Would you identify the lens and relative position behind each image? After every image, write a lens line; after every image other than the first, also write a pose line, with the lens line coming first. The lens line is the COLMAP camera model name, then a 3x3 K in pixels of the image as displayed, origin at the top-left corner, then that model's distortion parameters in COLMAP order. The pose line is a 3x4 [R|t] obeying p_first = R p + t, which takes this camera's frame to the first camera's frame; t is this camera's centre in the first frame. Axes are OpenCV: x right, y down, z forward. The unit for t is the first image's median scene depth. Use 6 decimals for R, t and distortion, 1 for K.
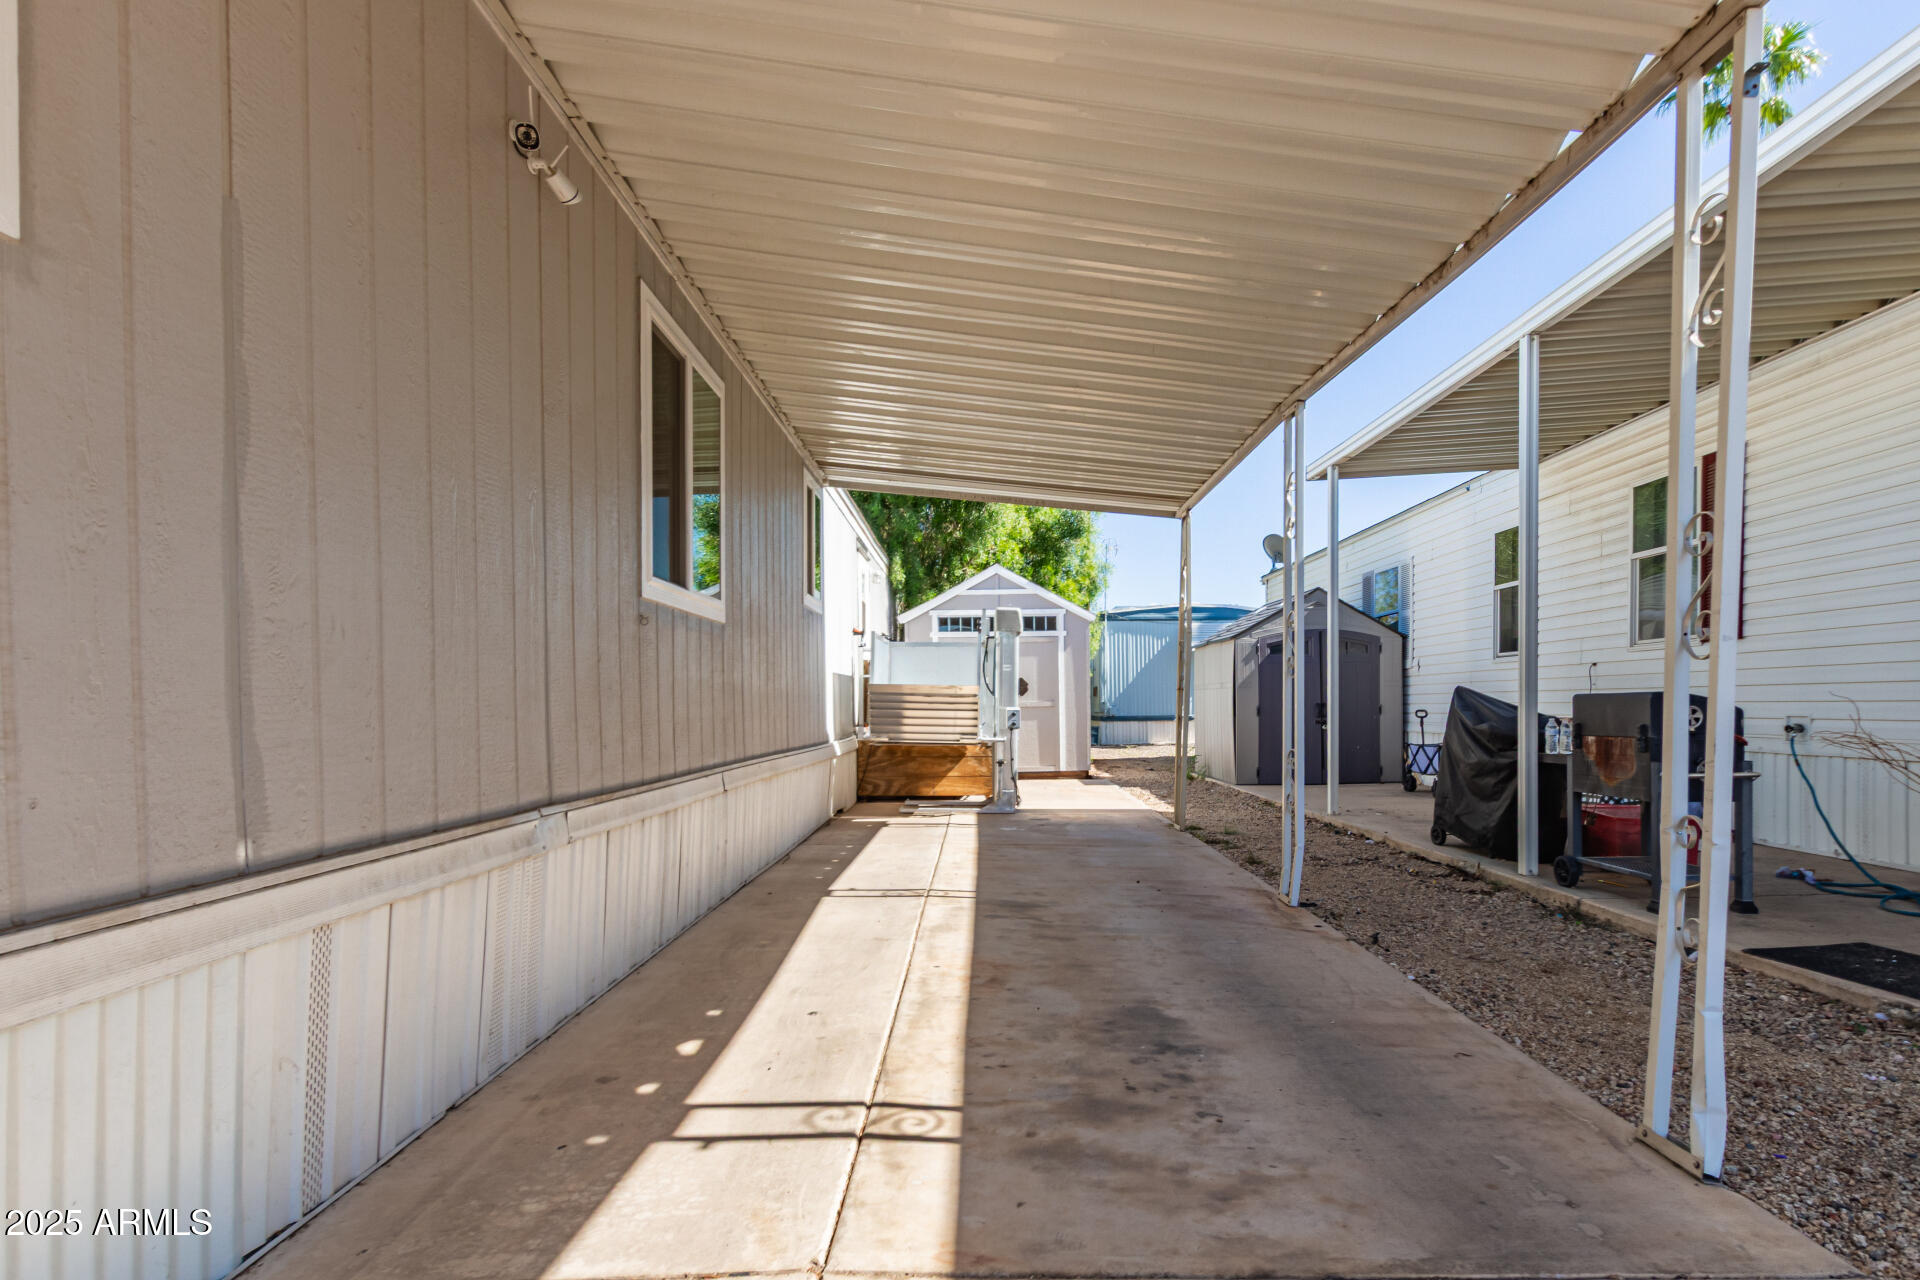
lens RADIAL K [[934.7, 0, 964.0], [0, 934.7, 702.3], [0, 0, 1]] dist [0.002274, 0.000825]
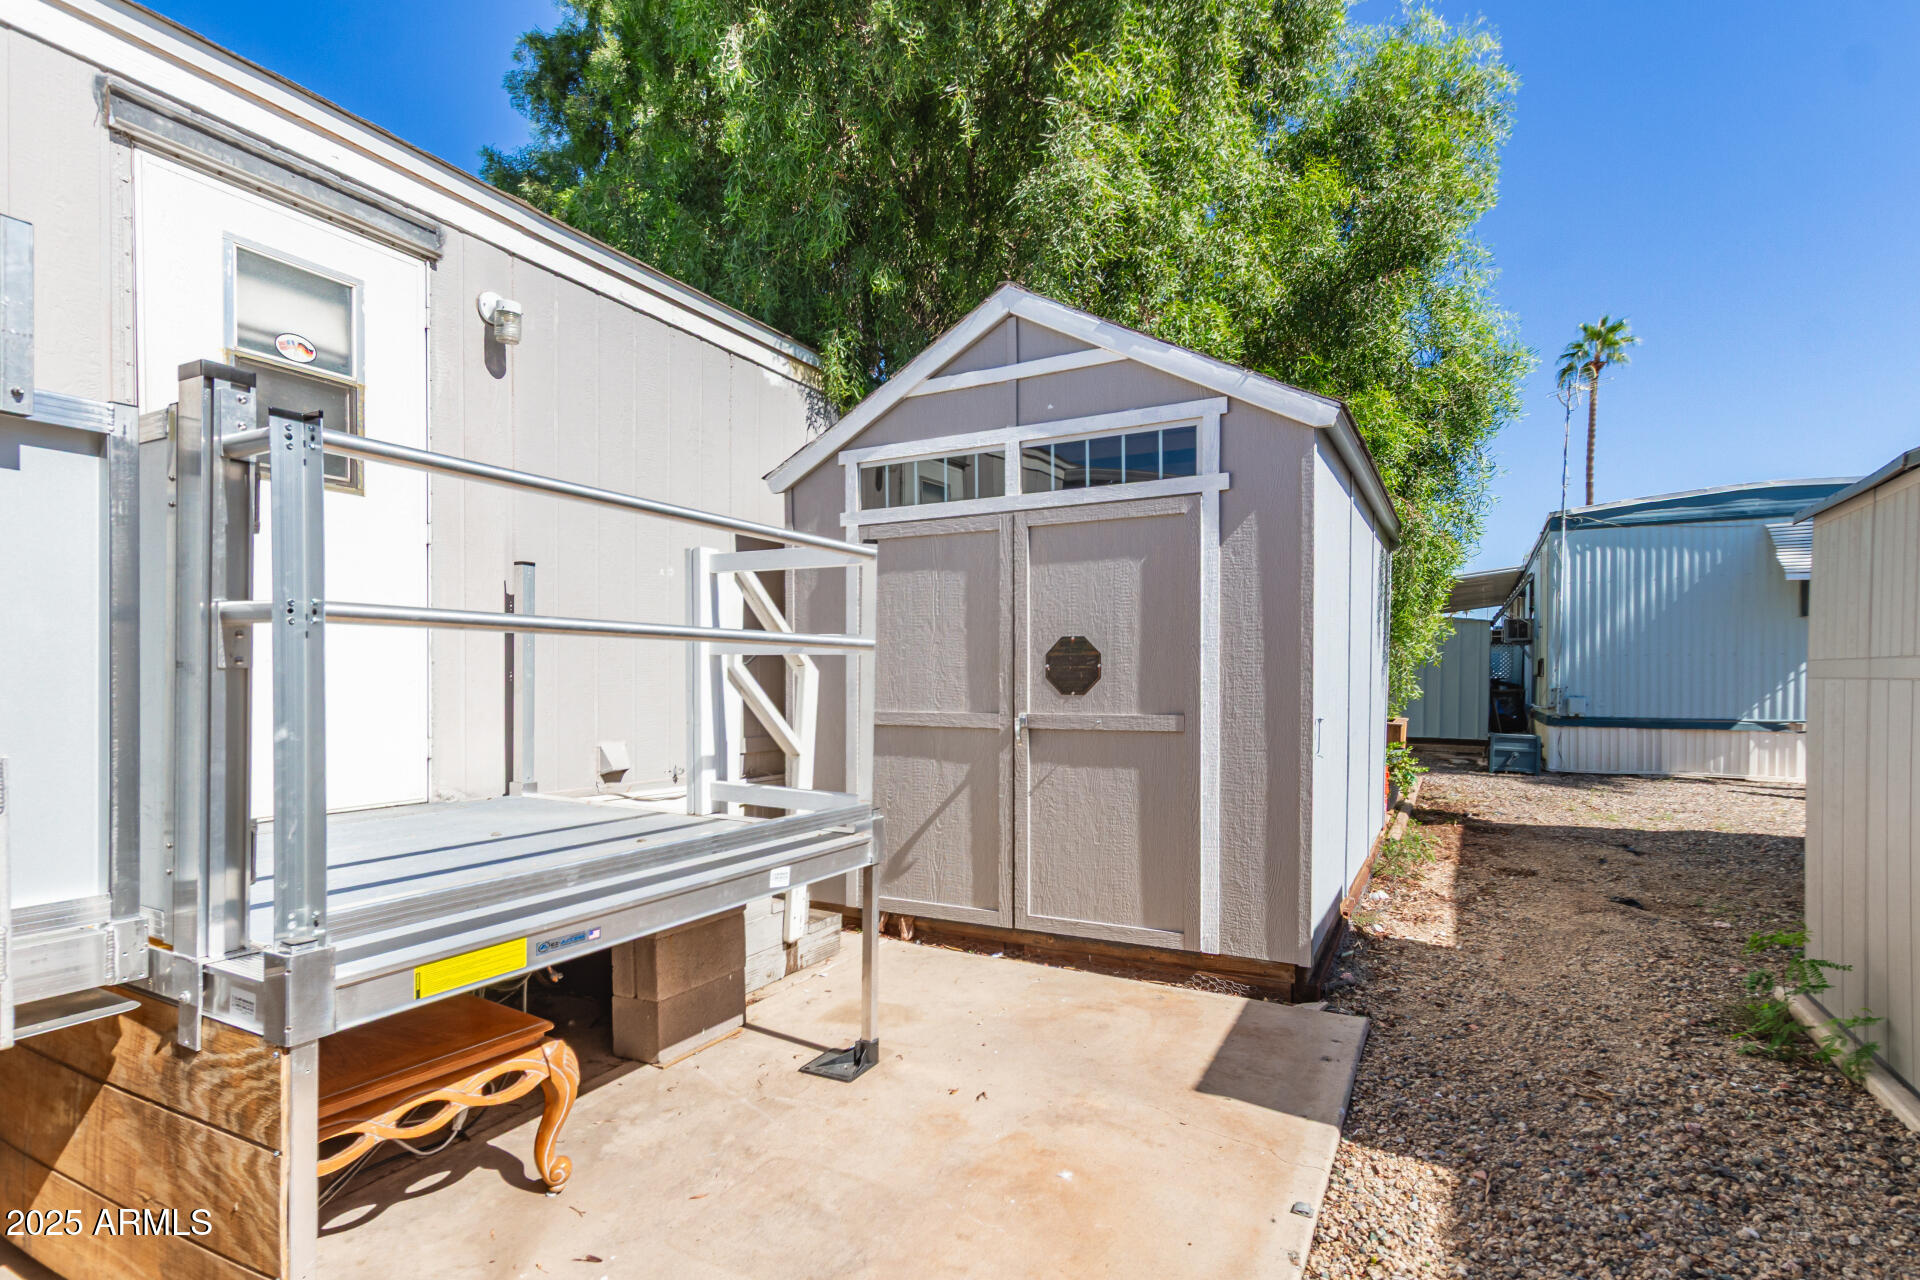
lens RADIAL K [[934.7, 0, 964.0], [0, 934.7, 702.3], [0, 0, 1]] dist [0.002274, 0.000825]
pose [[0.889888, 0.018235, -0.455815, 0.169339], [-0.004443, 0.999500, 0.031311, -0.014066], [0.456158, -0.025838, 0.889524, 0.702962]]
